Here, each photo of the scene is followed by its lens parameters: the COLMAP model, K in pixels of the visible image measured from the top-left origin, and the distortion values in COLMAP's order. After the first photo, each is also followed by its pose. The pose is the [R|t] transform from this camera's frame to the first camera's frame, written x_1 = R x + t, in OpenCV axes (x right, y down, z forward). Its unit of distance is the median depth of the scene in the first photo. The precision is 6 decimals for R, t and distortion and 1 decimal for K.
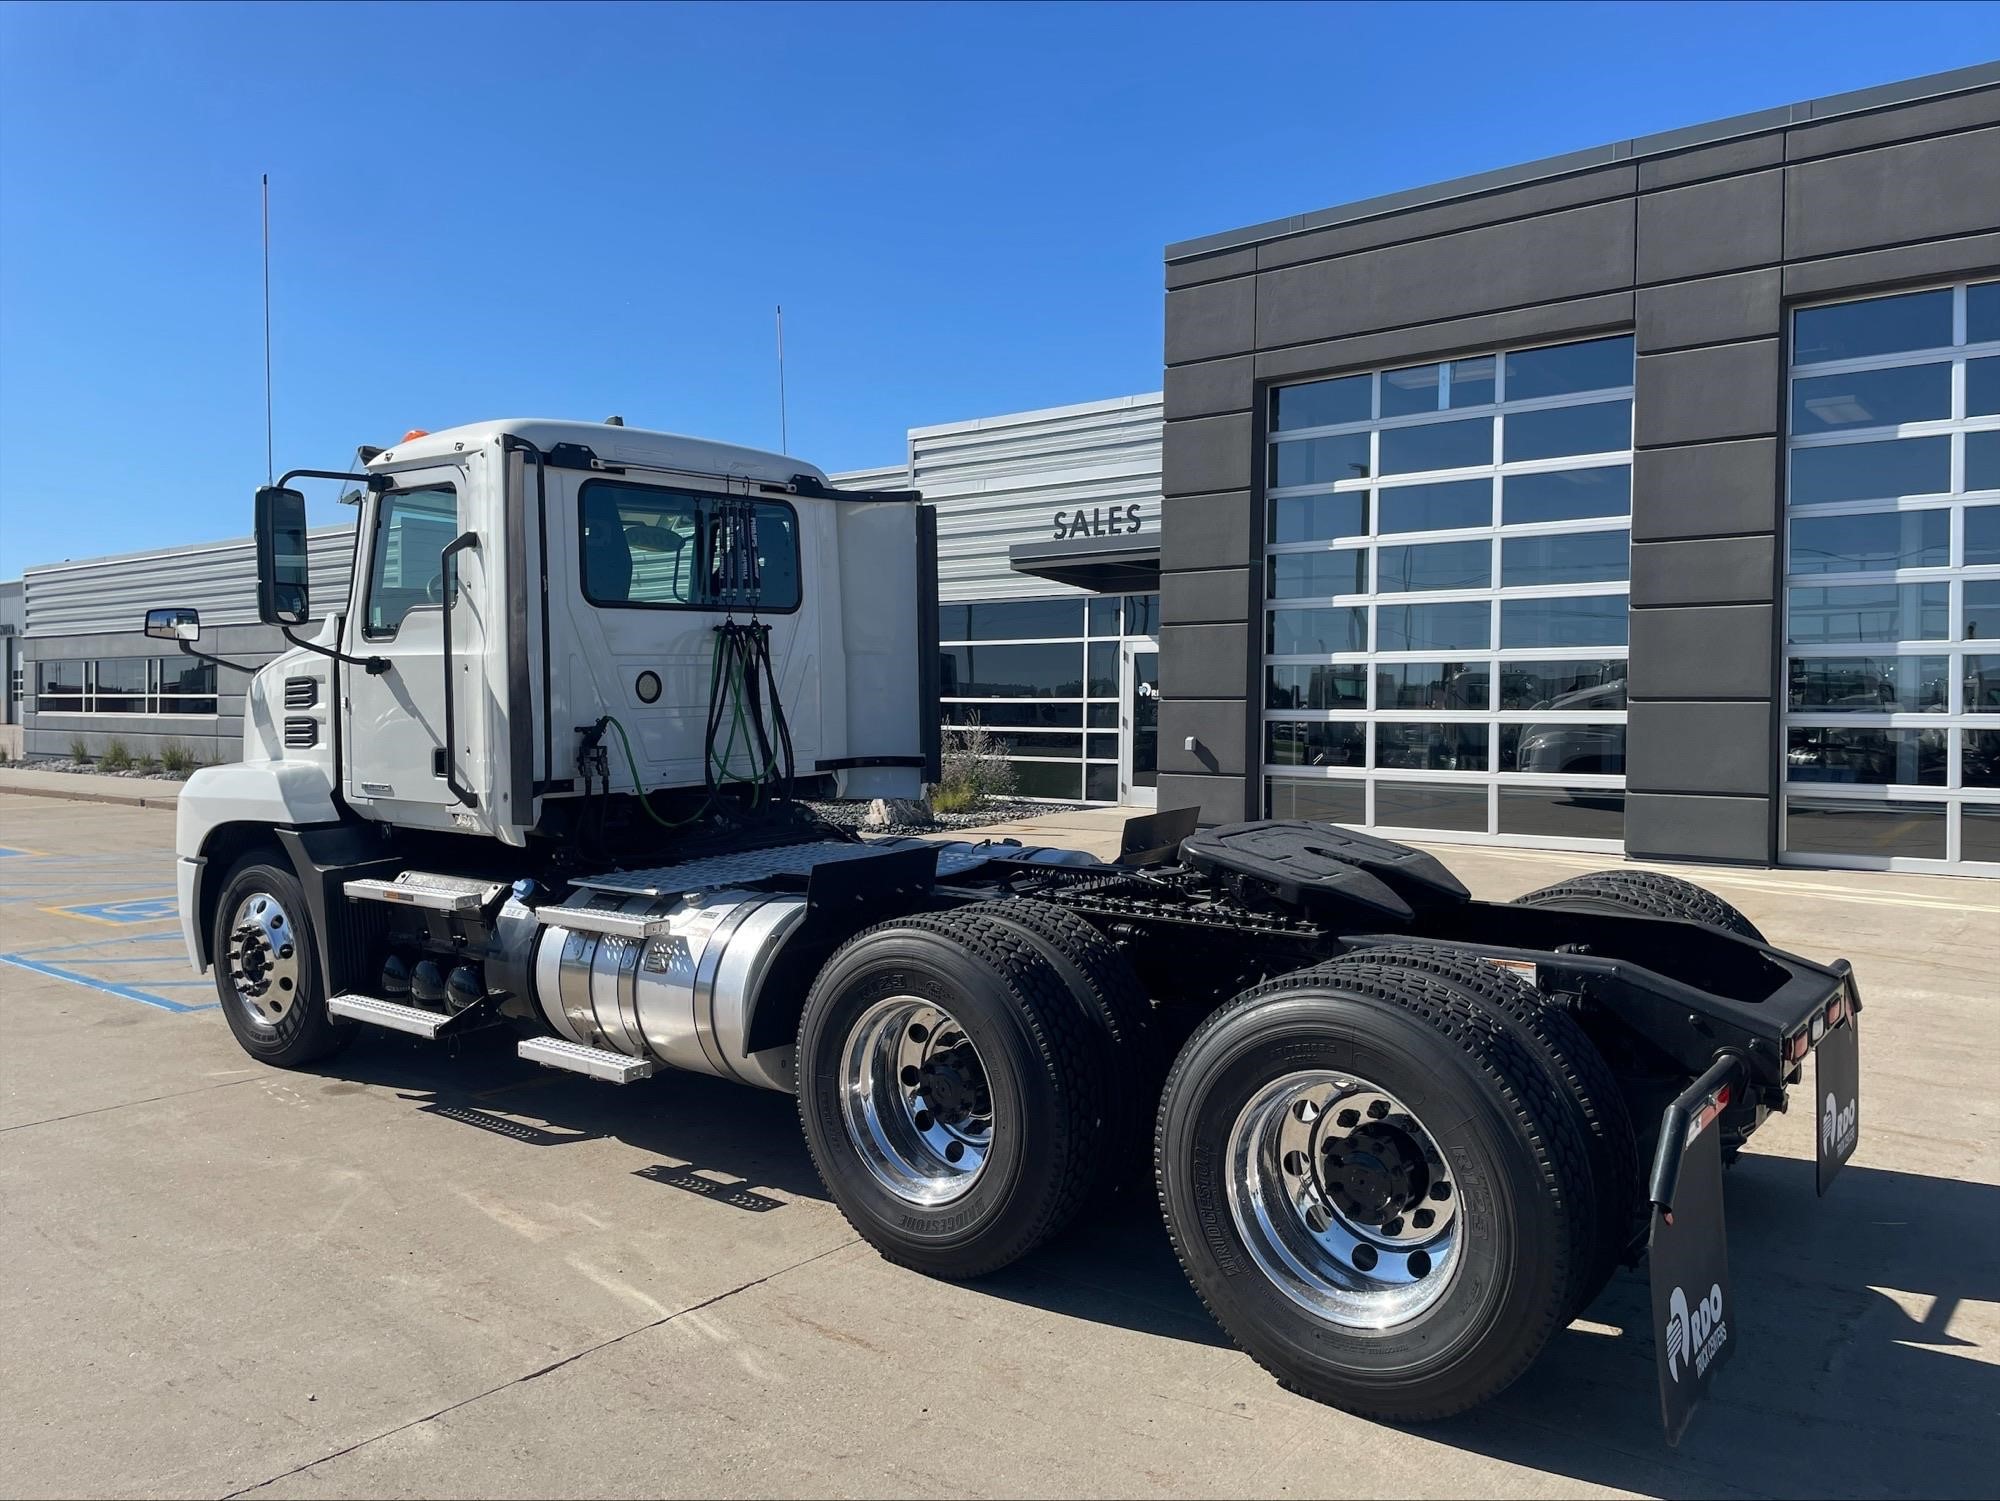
lens RADIAL K [[1517.5, 0, 999.9], [0, 1517.5, 754.7], [0, 0, 1]] dist [0.014159, -0.005518]
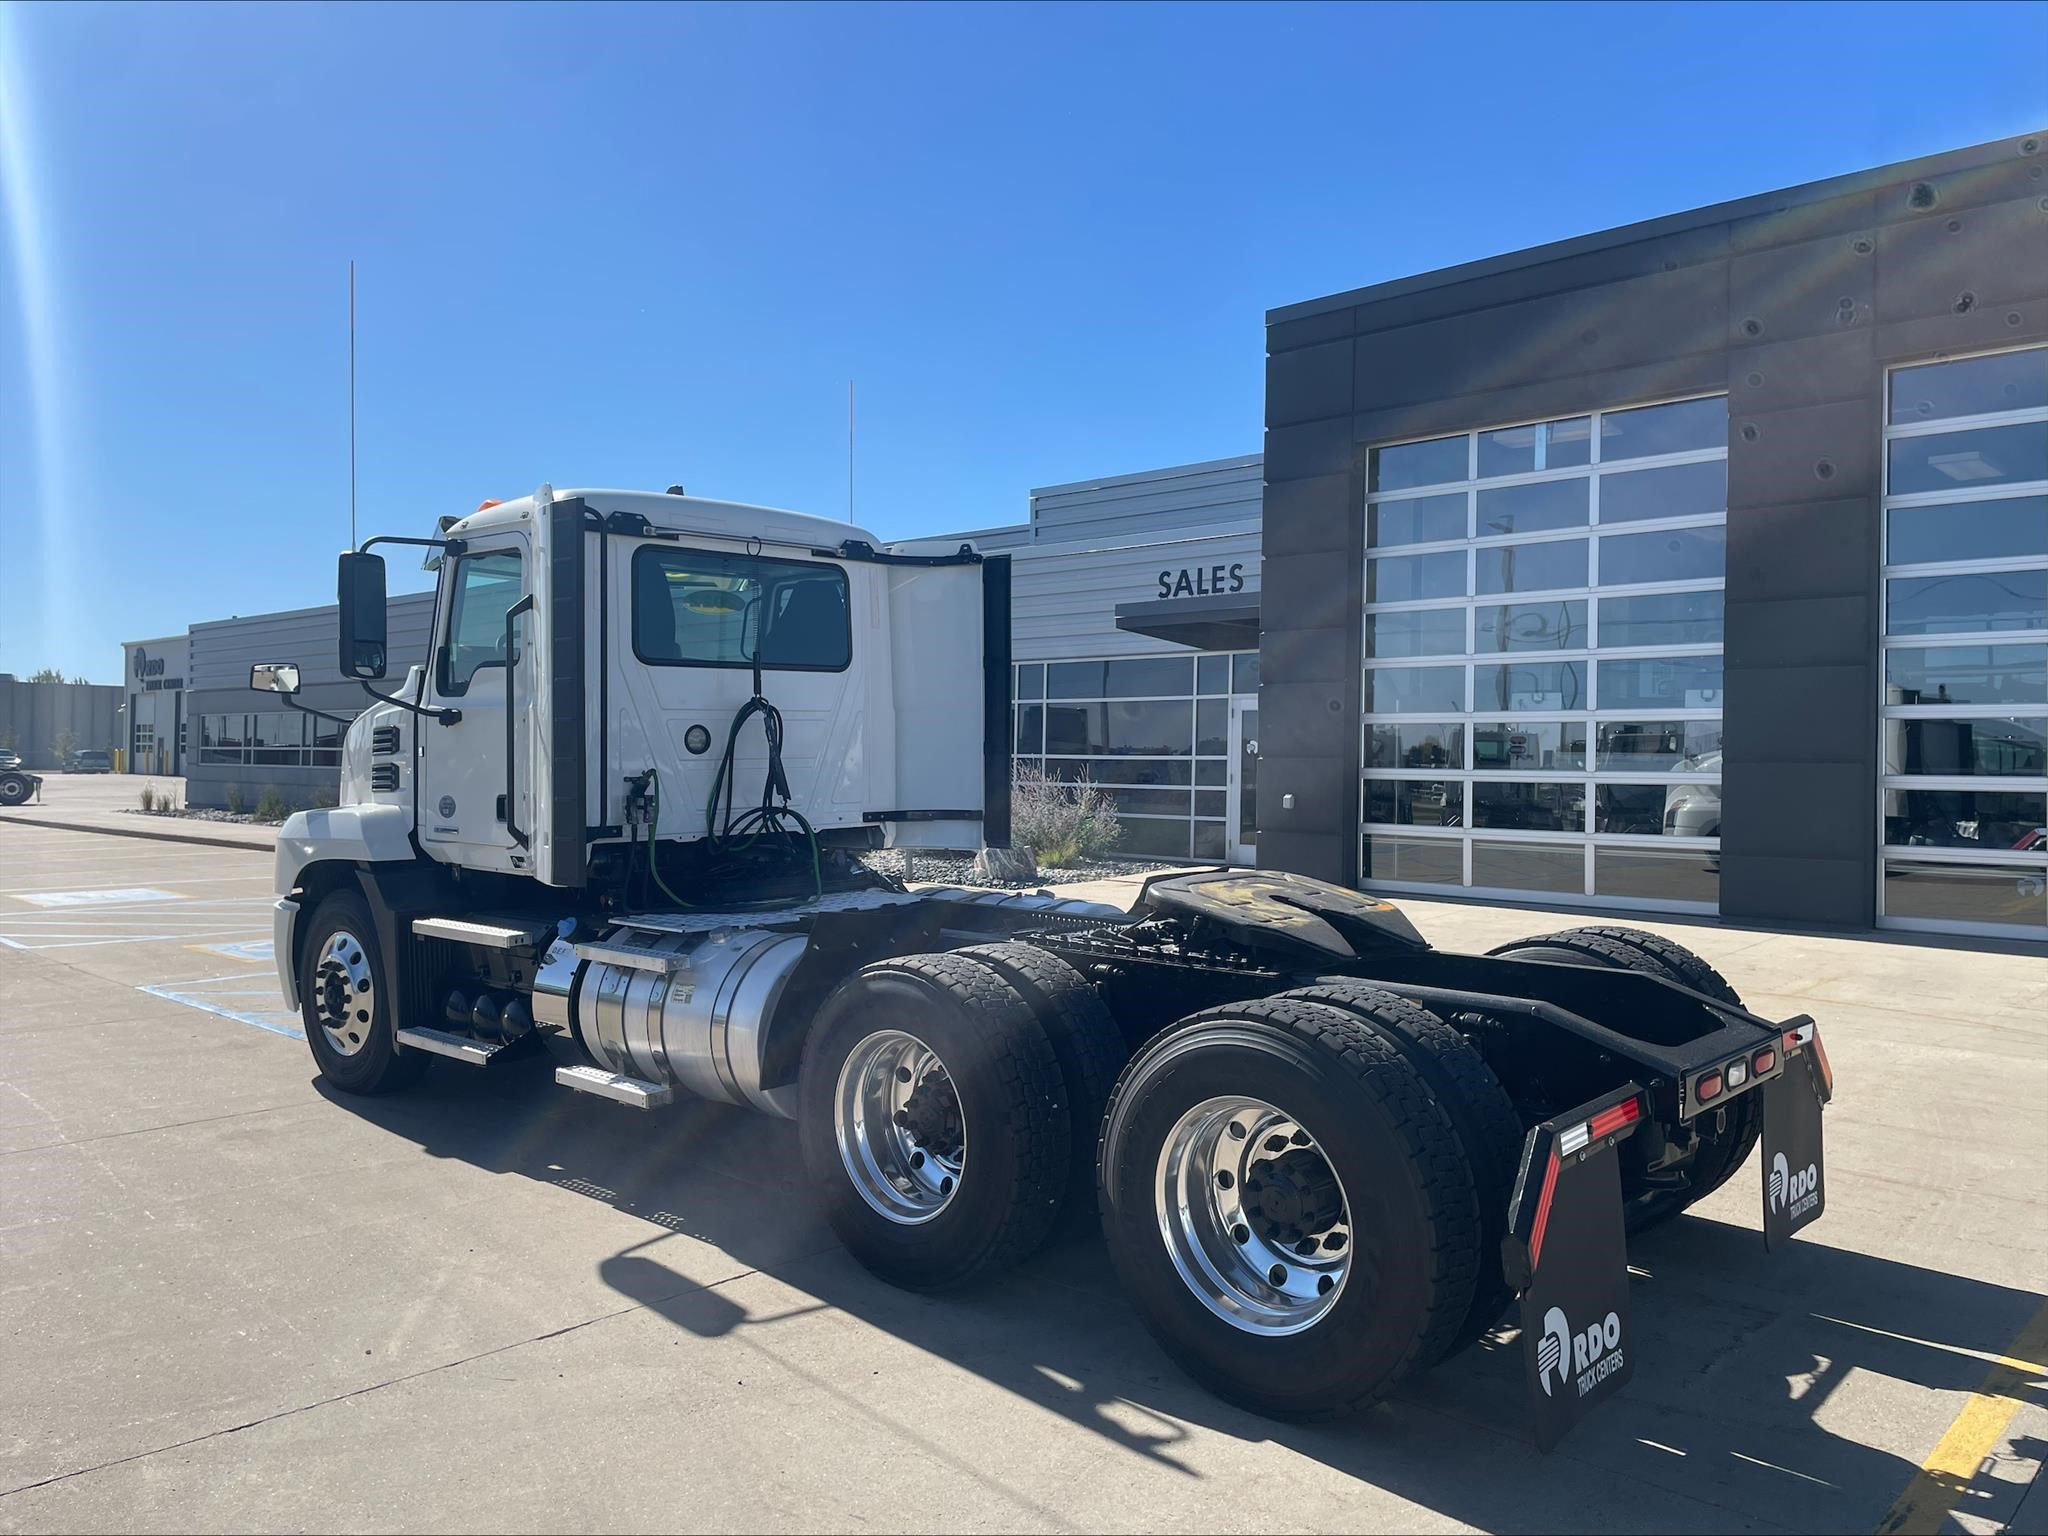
lens RADIAL K [[1517.0, 0, 1041.1], [0, 1517.0, 771.3], [0, 0, 1]] dist [0.006212, -0.000039]
pose [[0.998691, 0.007598, -0.050576, 0.034270], [-0.008940, 0.999612, -0.026364, 0.001726], [0.050356, 0.026782, 0.998372, -0.025308]]
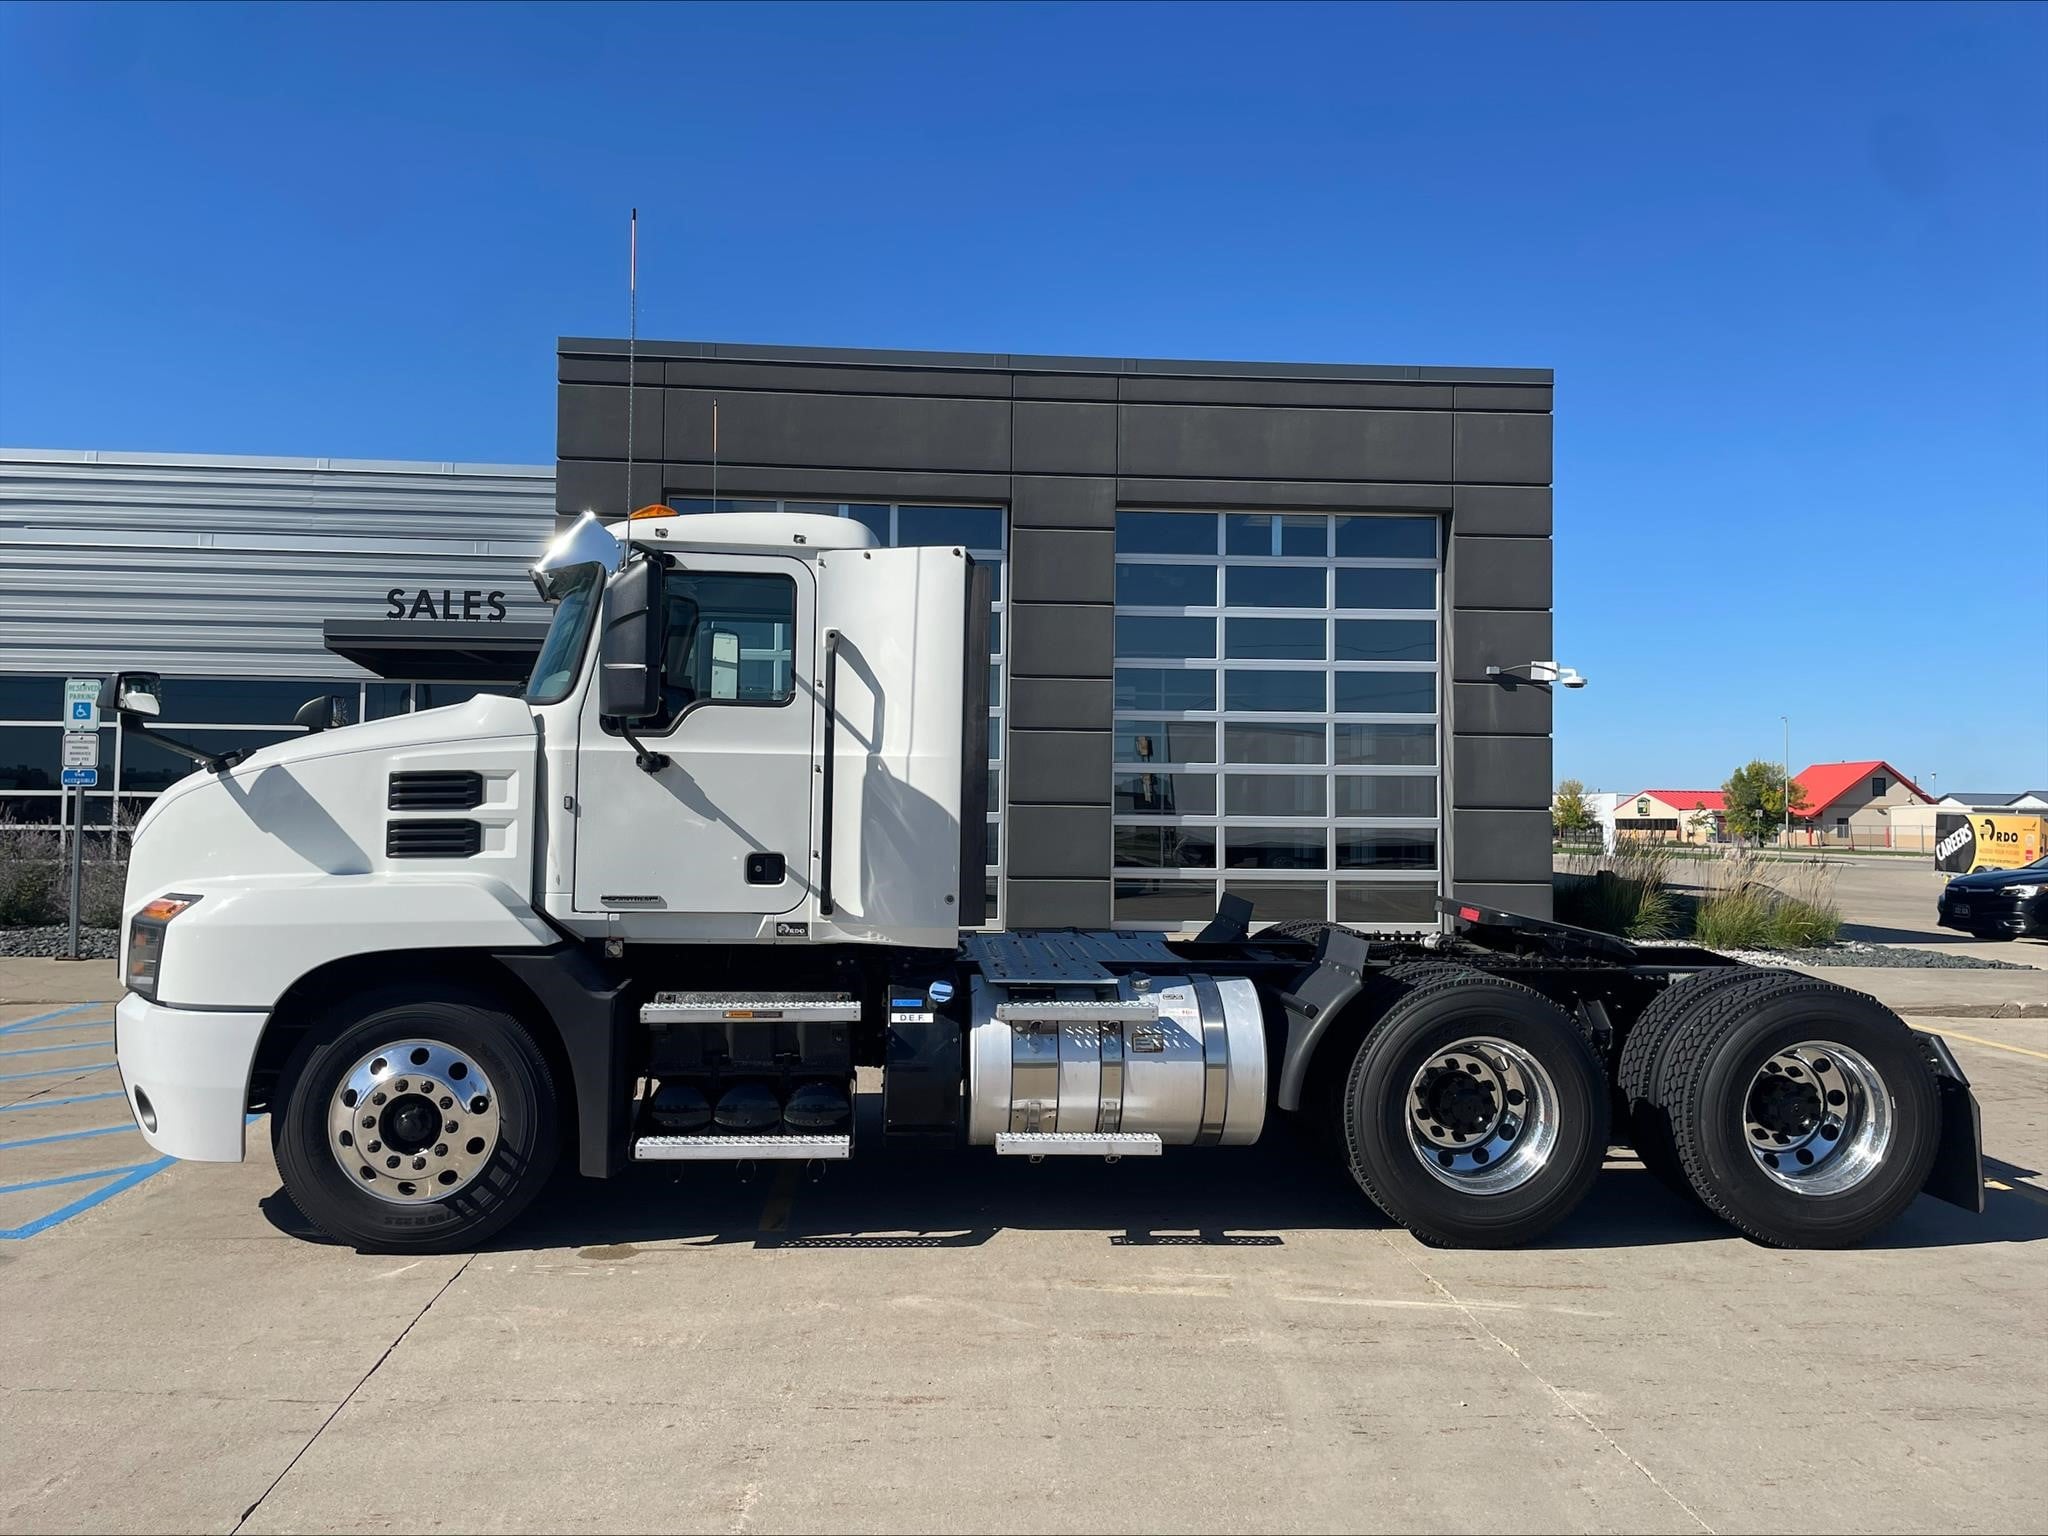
lens RADIAL K [[1544.9, 0, 1028.1], [0, 1544.9, 739.8], [0, 0, 1]] dist [0.041108, -0.006805]
pose [[0.725413, 0.039691, 0.687169, -1.083812], [0.009434, 0.997669, -0.067585, -0.009120], [-0.688249, 0.055510, 0.723348, 0.230107]]
